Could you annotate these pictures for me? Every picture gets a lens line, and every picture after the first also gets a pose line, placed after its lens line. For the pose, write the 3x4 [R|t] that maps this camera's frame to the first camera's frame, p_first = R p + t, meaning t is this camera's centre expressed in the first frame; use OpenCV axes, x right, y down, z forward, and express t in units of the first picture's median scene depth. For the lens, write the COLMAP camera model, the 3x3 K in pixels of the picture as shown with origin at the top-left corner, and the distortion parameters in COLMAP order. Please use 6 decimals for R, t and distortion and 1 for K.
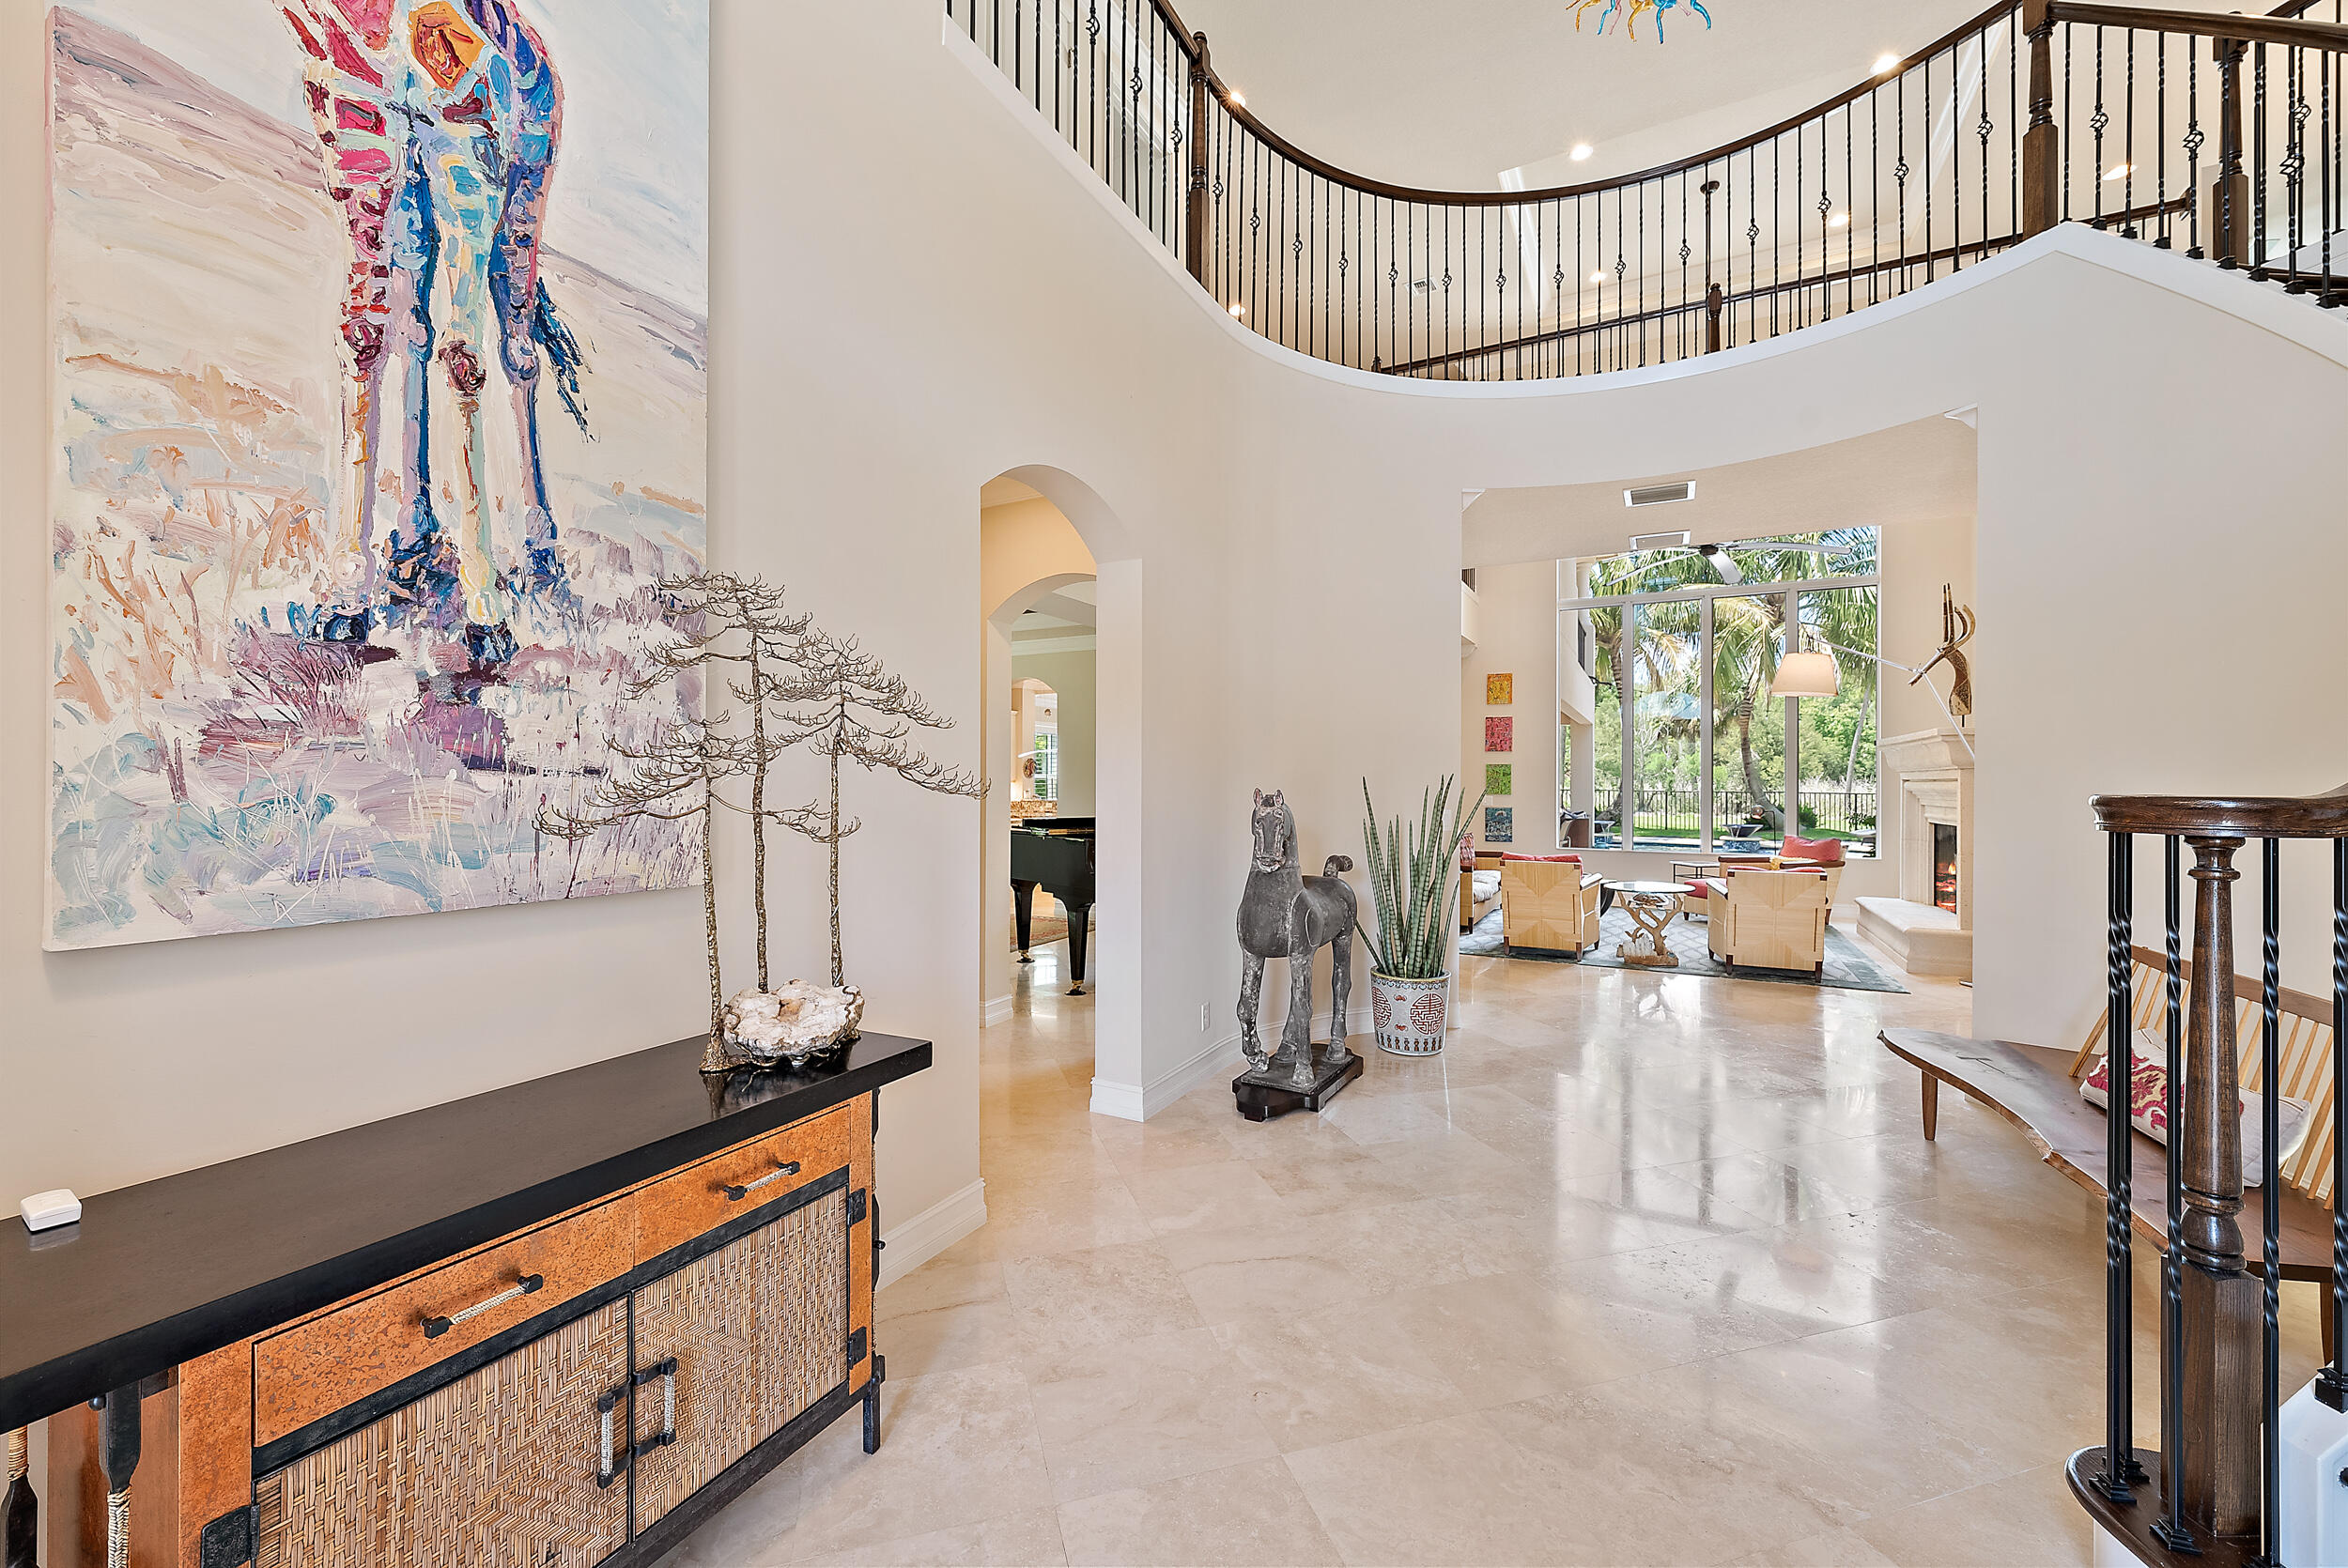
lens RADIAL K [[930.4, 0, 1174.0], [0, 930.4, 784.0], [0, 0, 1]] dist [0.000188, 0.000075]
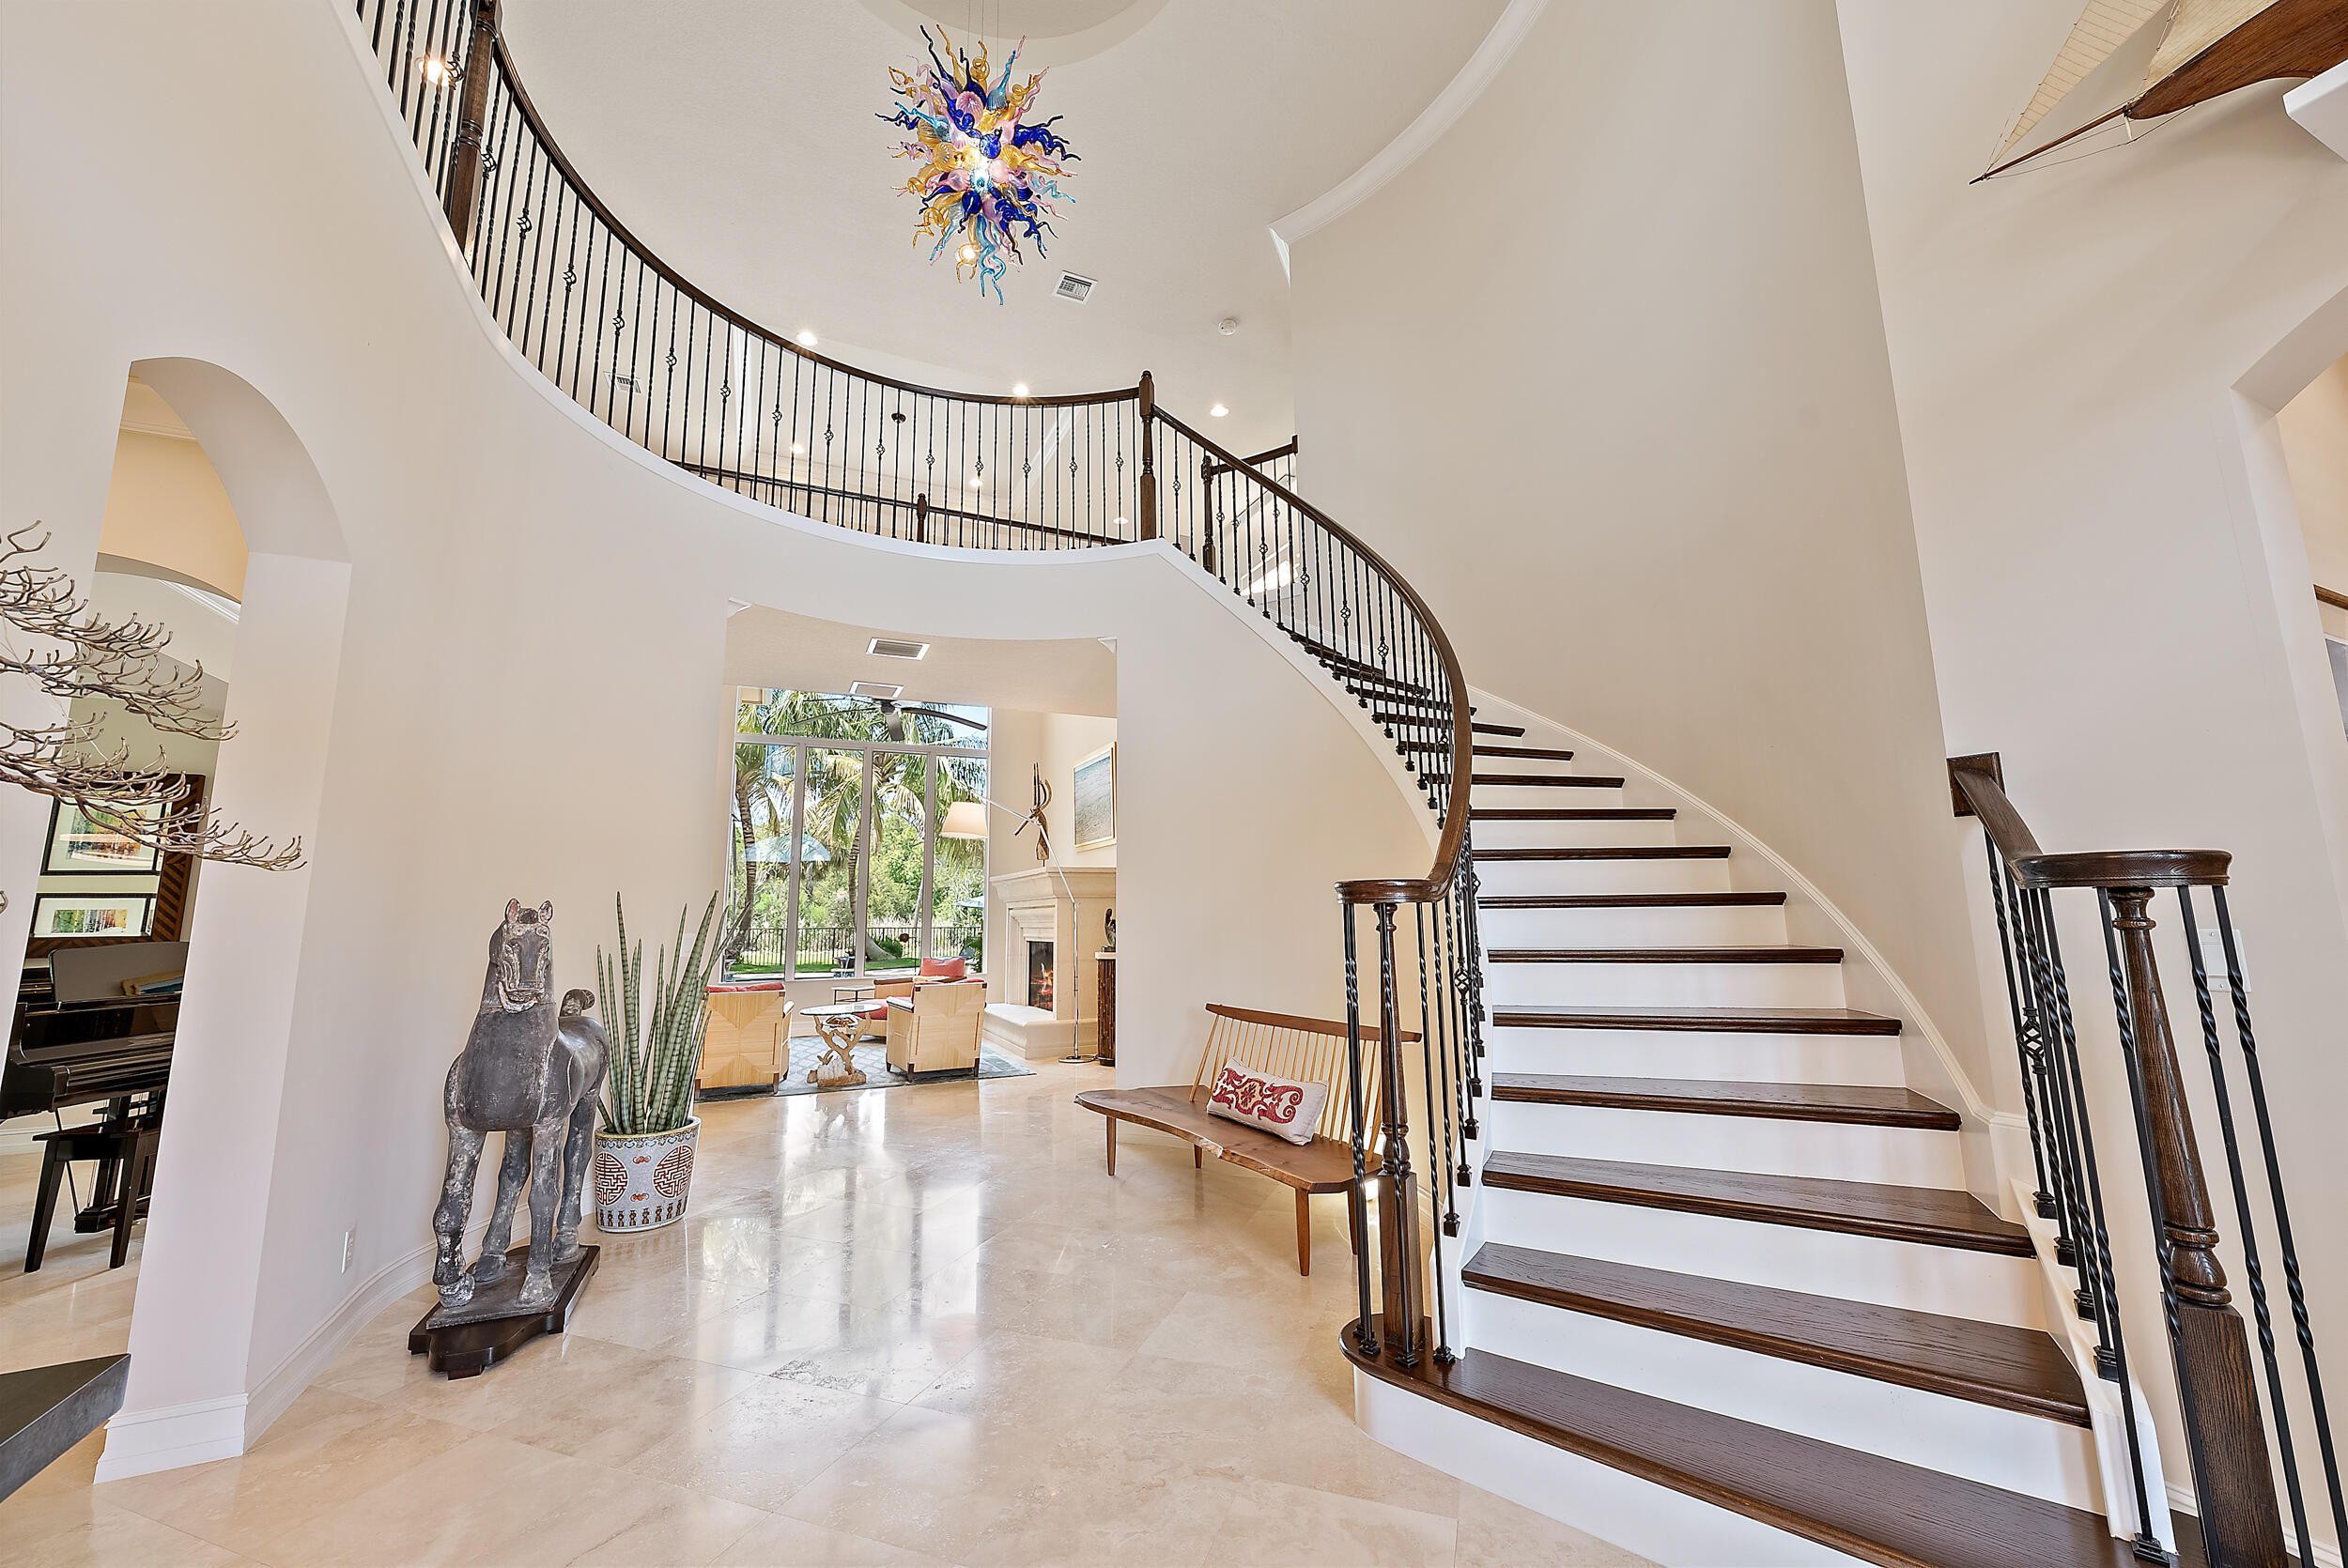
lens RADIAL K [[898.6, 0, 1174.0], [0, 898.6, 784.0], [0, 0, 1]] dist [0.000389, 0.000080]
pose [[0.600226, 0.109096, 0.792355, -0.123270], [0.017887, 0.988575, -0.149662, 0.021974], [-0.799630, 0.104004, 0.591418, 0.088798]]
